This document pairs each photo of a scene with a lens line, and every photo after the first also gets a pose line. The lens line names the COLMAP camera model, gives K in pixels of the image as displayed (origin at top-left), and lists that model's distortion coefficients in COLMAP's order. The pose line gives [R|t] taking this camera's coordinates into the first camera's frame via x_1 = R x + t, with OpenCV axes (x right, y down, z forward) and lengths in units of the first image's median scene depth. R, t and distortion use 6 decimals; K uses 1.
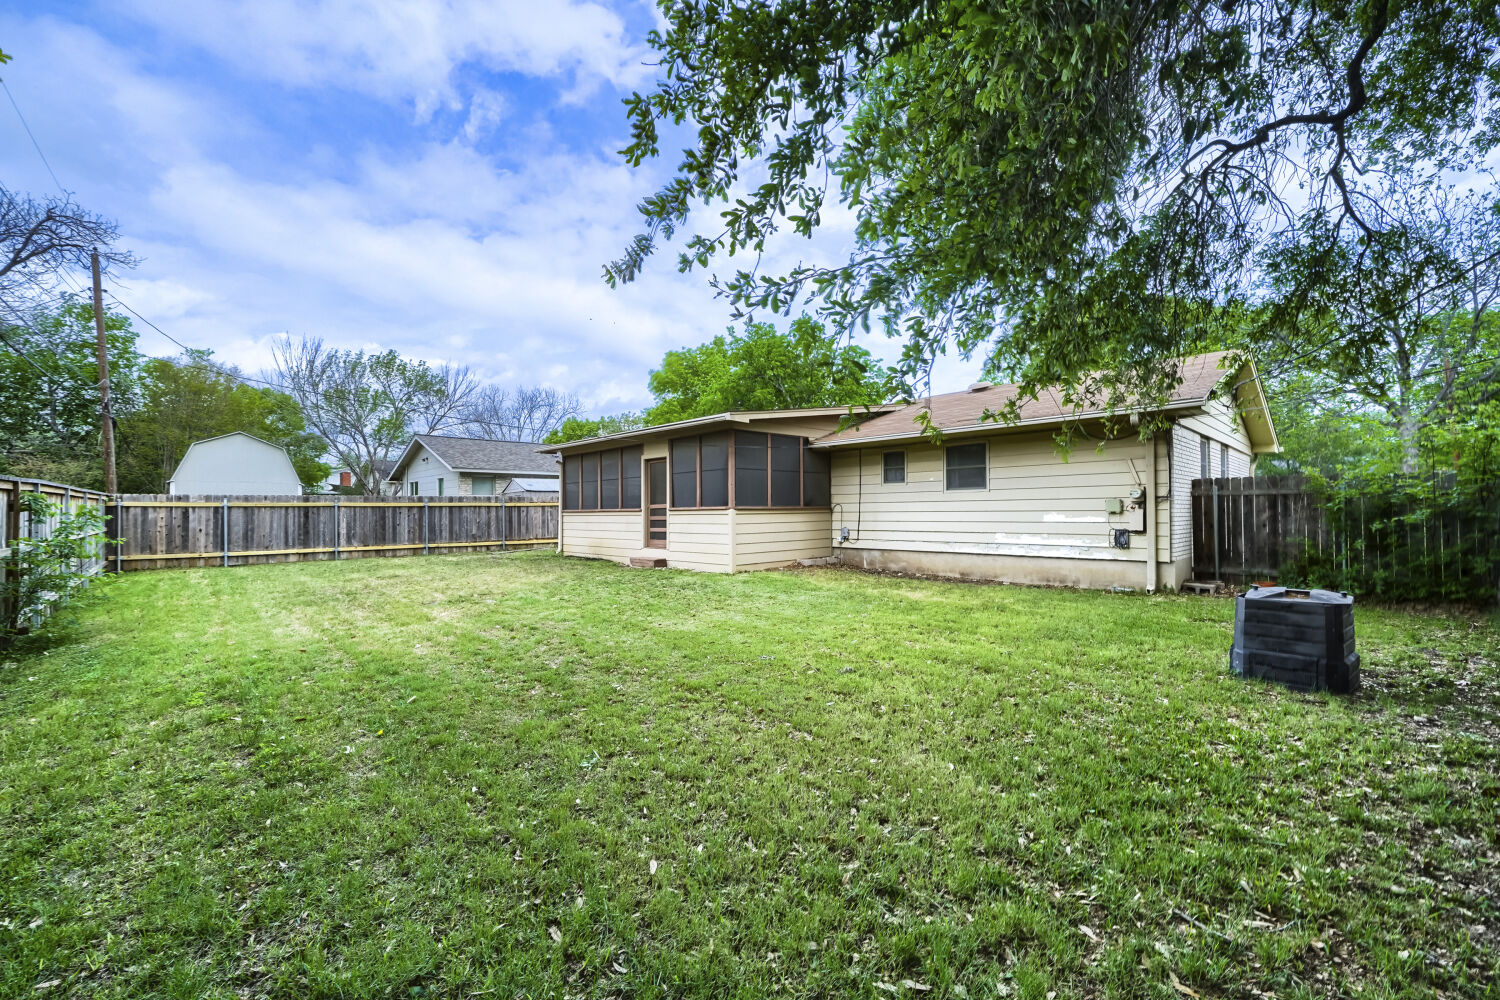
lens RADIAL K [[589.3, 0, 748.2], [0, 589.3, 506.4], [0, 0, 1]] dist [-0.012611, 0.001229]
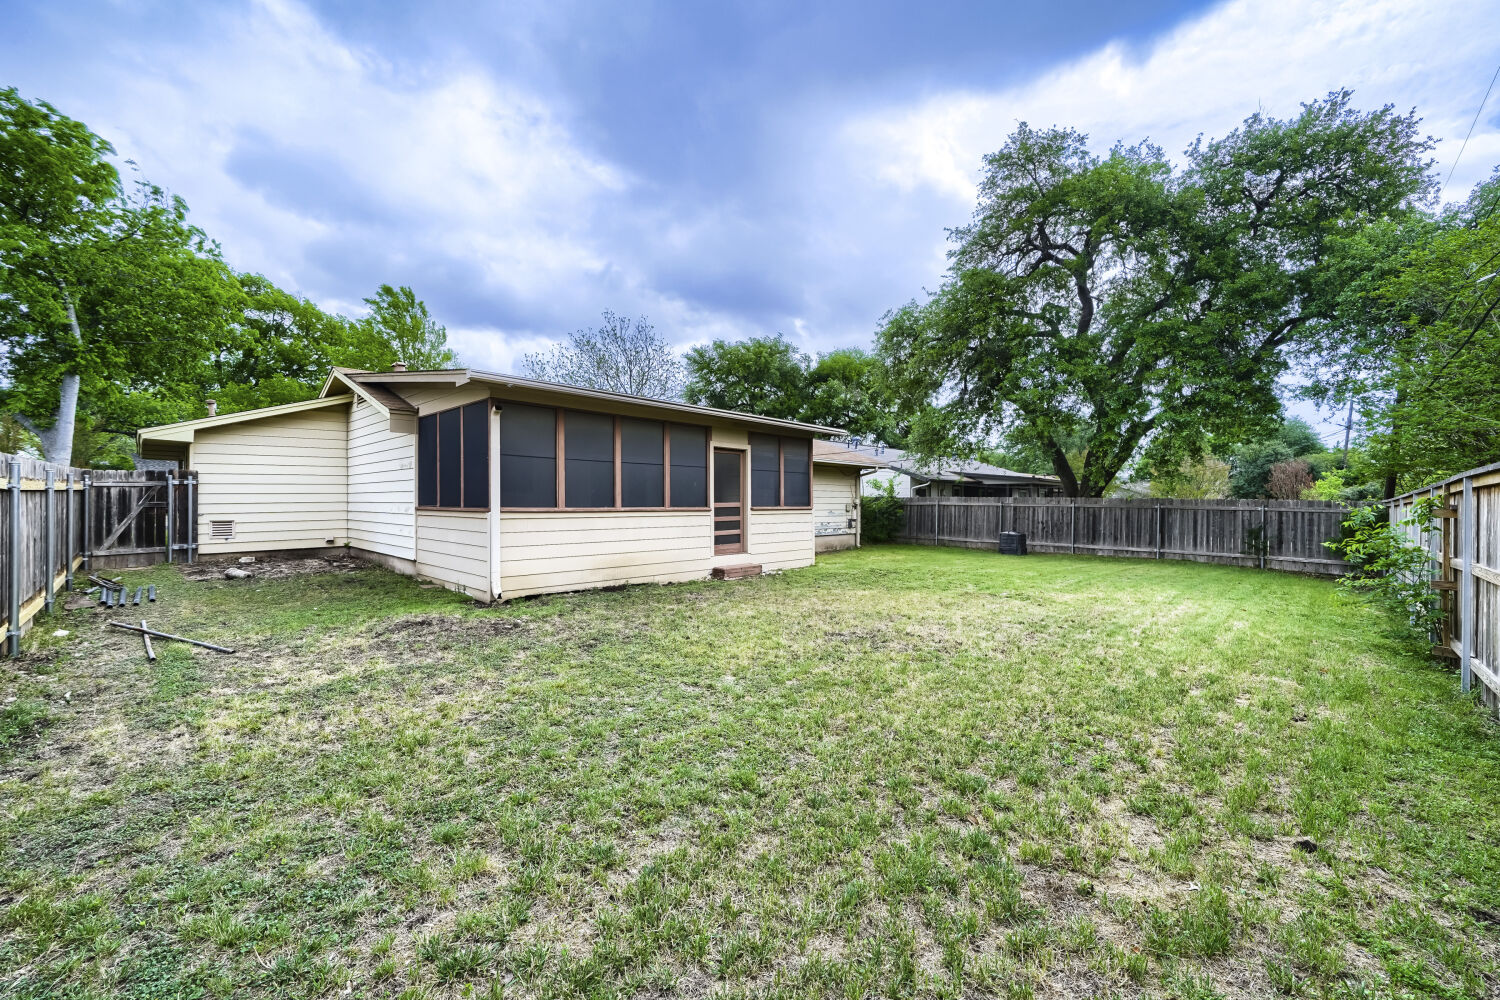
lens RADIAL K [[589.3, 0, 749.4], [0, 589.3, 503.3], [0, 0, 1]] dist [-0.012611, 0.001229]
pose [[-0.061670, 0.010329, 0.998043, -0.937249], [-0.012119, 0.999865, -0.011096, 0.006502], [-0.998023, -0.012780, -0.061536, 0.947987]]
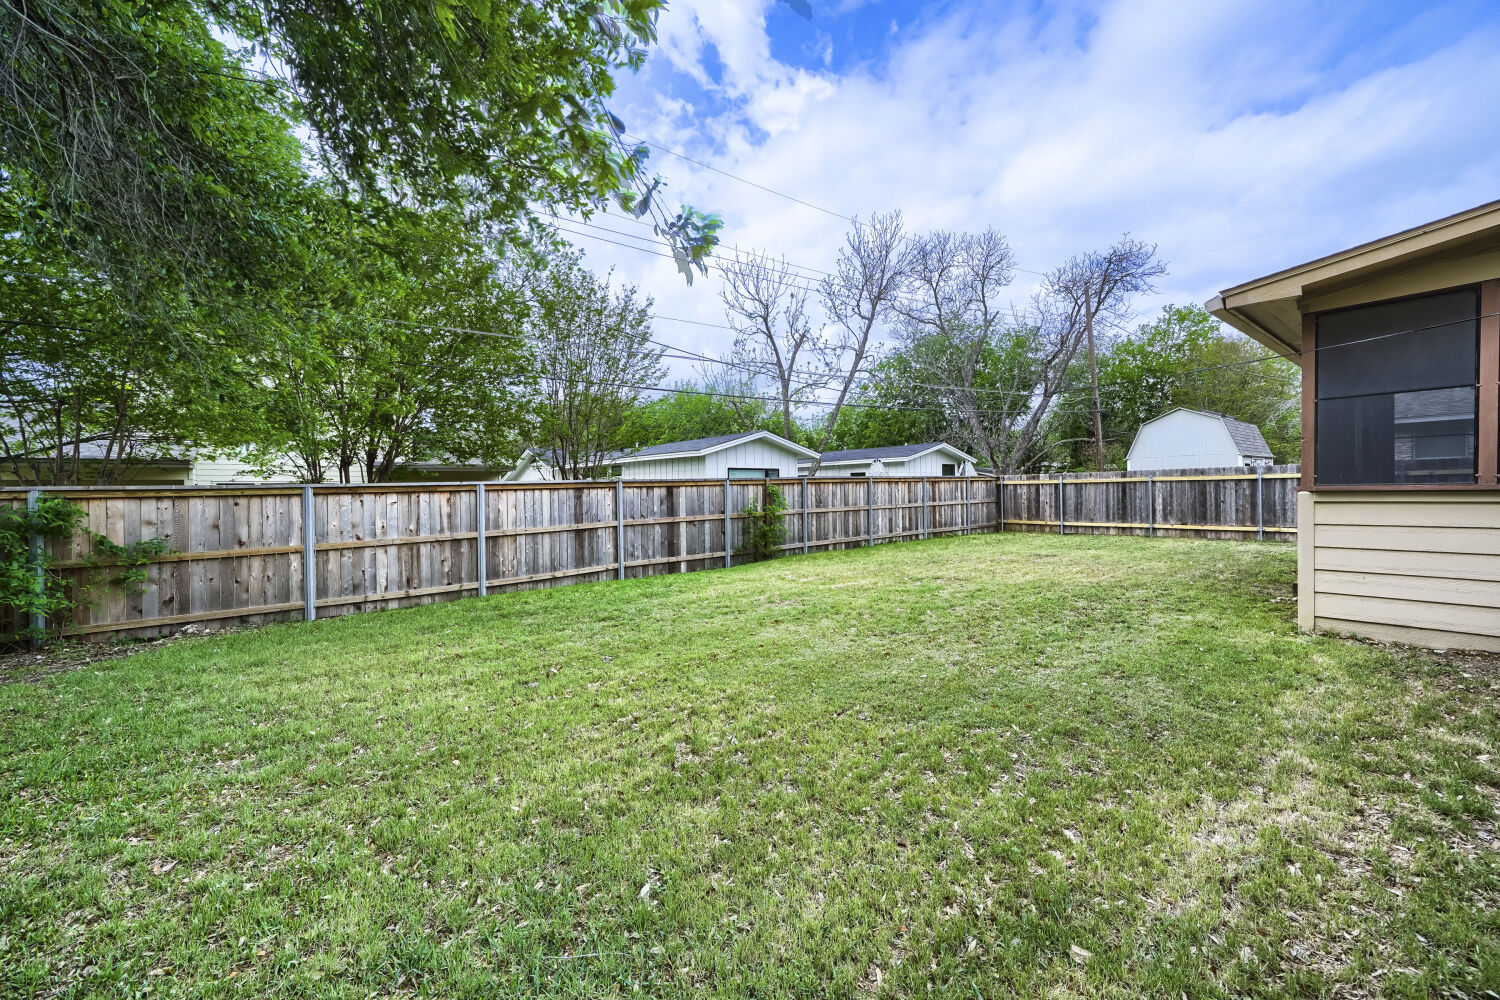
lens RADIAL K [[589.3, 0, 749.9], [0, 589.3, 498.4], [0, 0, 1]] dist [-0.012611, 0.001229]
pose [[-0.078364, 0.018598, -0.996751, 0.340119], [0.023637, 0.999580, 0.016792, -0.004171], [0.996645, -0.022244, -0.078771, 0.458863]]
